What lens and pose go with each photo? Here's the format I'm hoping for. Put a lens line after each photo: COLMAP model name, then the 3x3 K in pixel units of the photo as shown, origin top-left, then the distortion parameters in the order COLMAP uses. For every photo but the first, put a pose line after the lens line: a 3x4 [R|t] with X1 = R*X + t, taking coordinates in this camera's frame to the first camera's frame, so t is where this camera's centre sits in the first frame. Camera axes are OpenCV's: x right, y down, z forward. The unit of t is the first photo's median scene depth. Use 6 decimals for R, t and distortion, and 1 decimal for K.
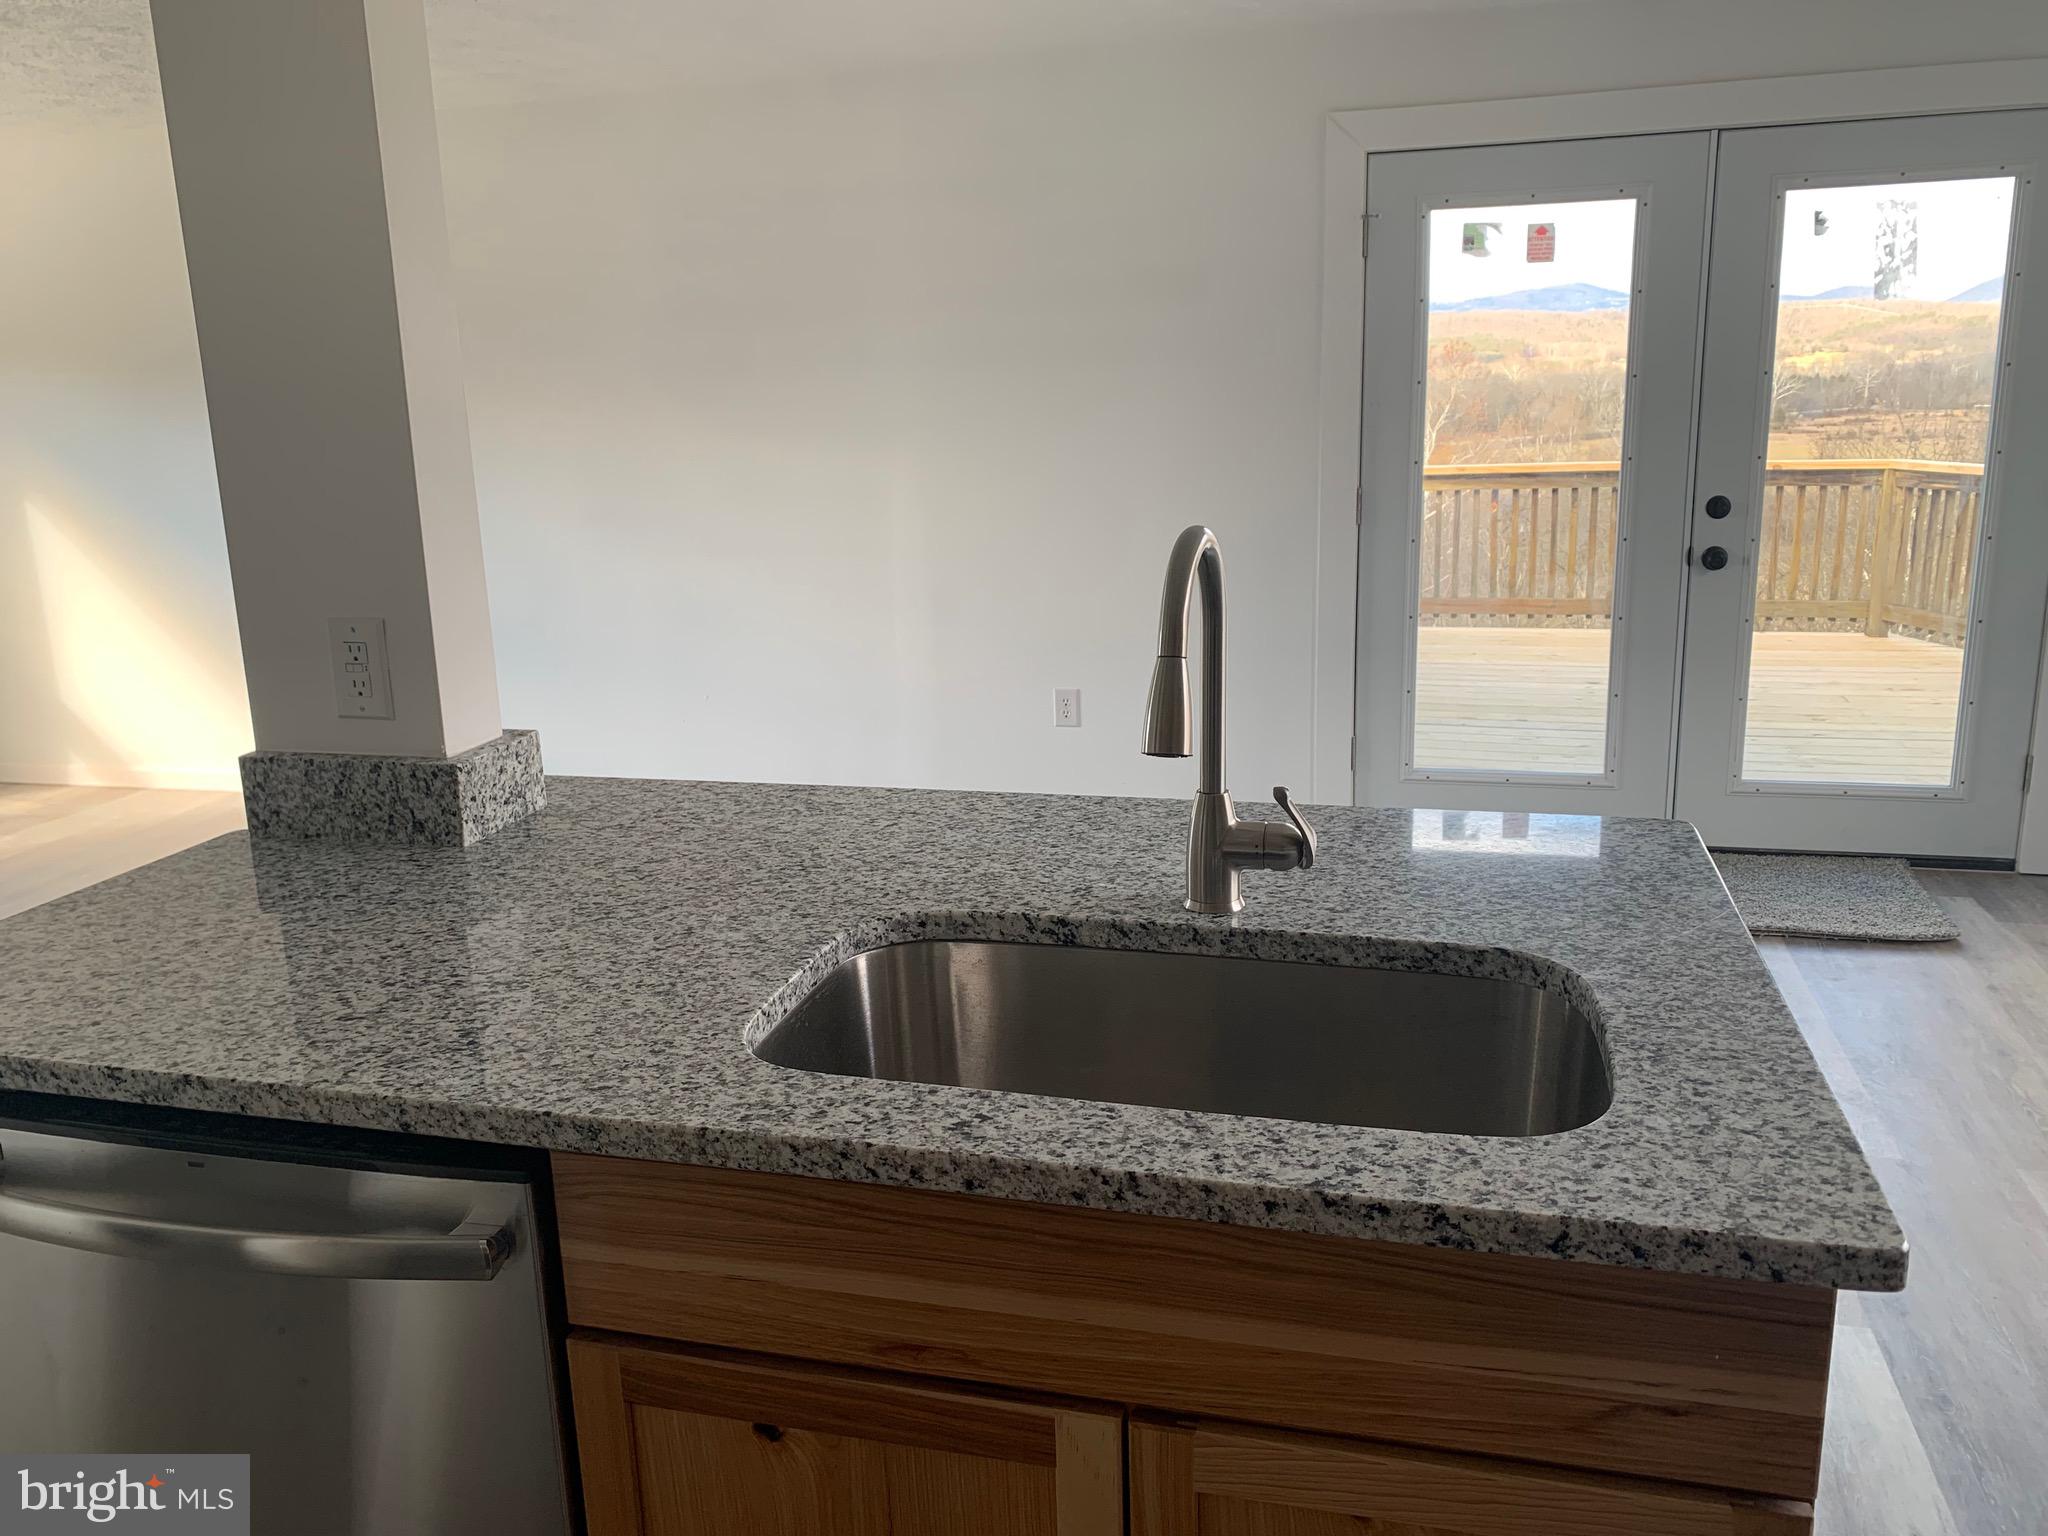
lens RADIAL K [[1559.1, 0, 1013.5], [0, 1559.1, 756.1], [0, 0, 1]] dist [0.031168, -0.031415]
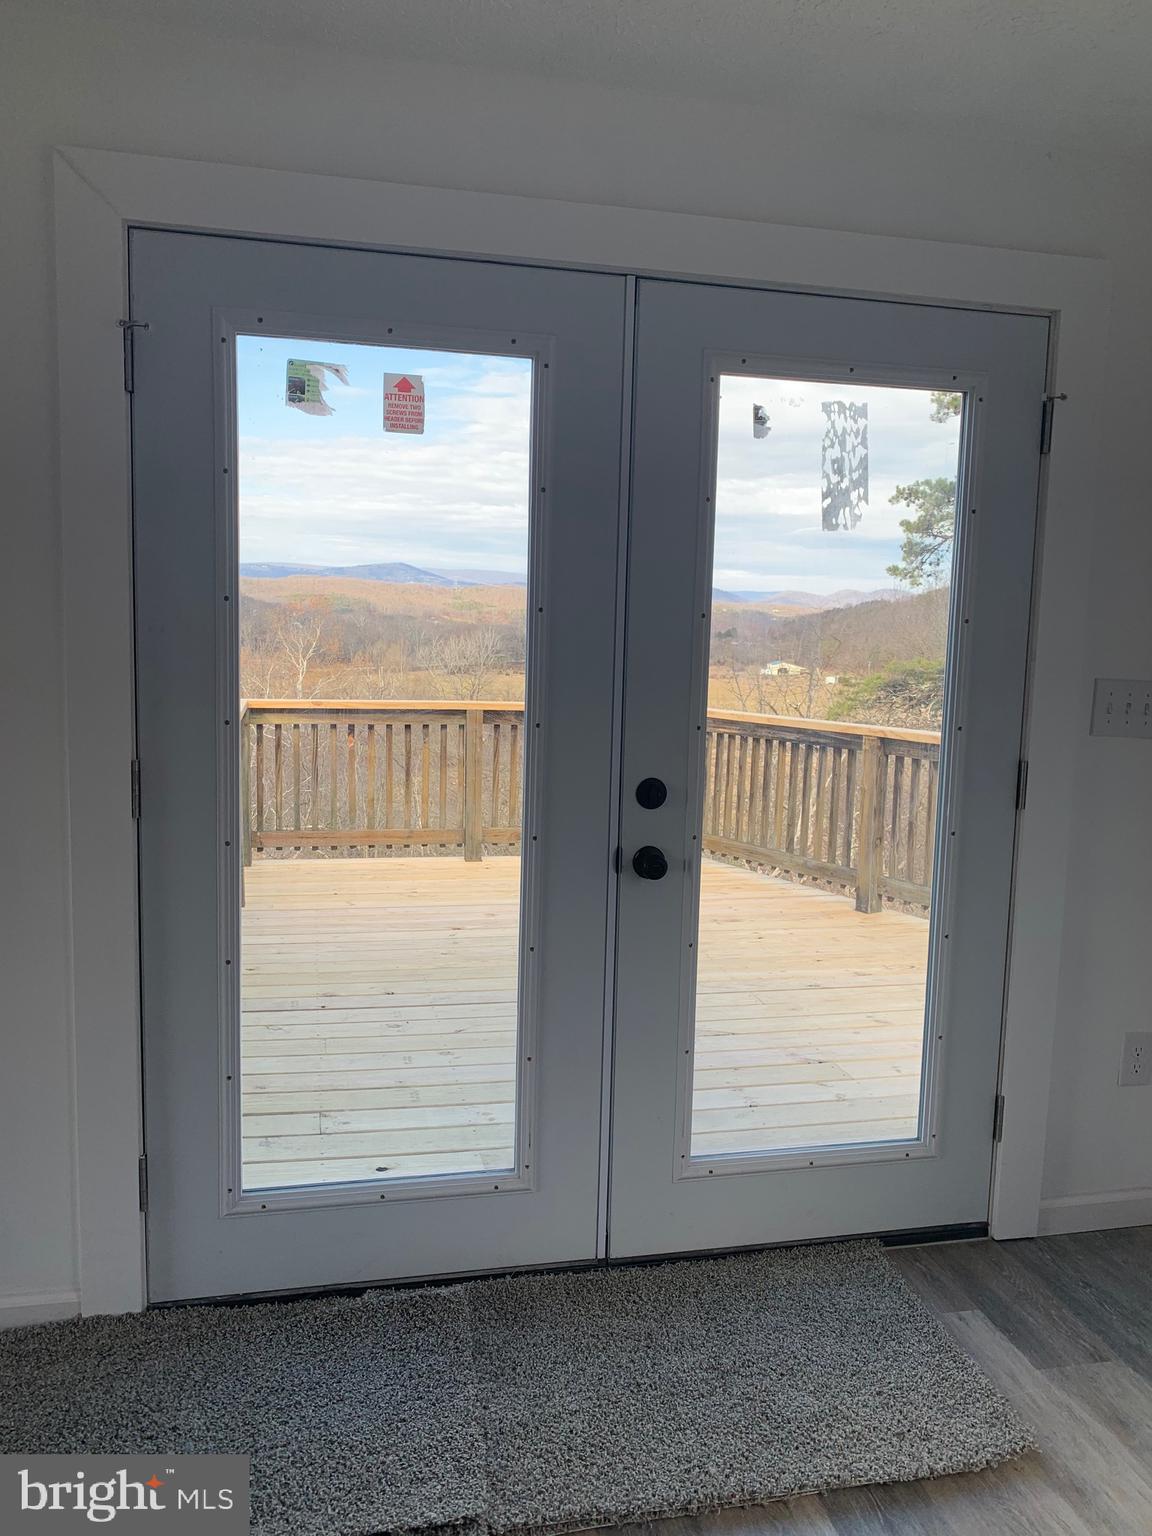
lens RADIAL K [[1169.3, 0, 572.5], [0, 1169.3, 762.5], [0, 0, 1]] dist [0.031168, -0.031415]
pose [[0.885978, 0.000502, 0.463726, 0.175163], [0.053701, 0.993160, -0.103675, -0.124833], [-0.460607, 0.116757, 0.879892, 0.566844]]
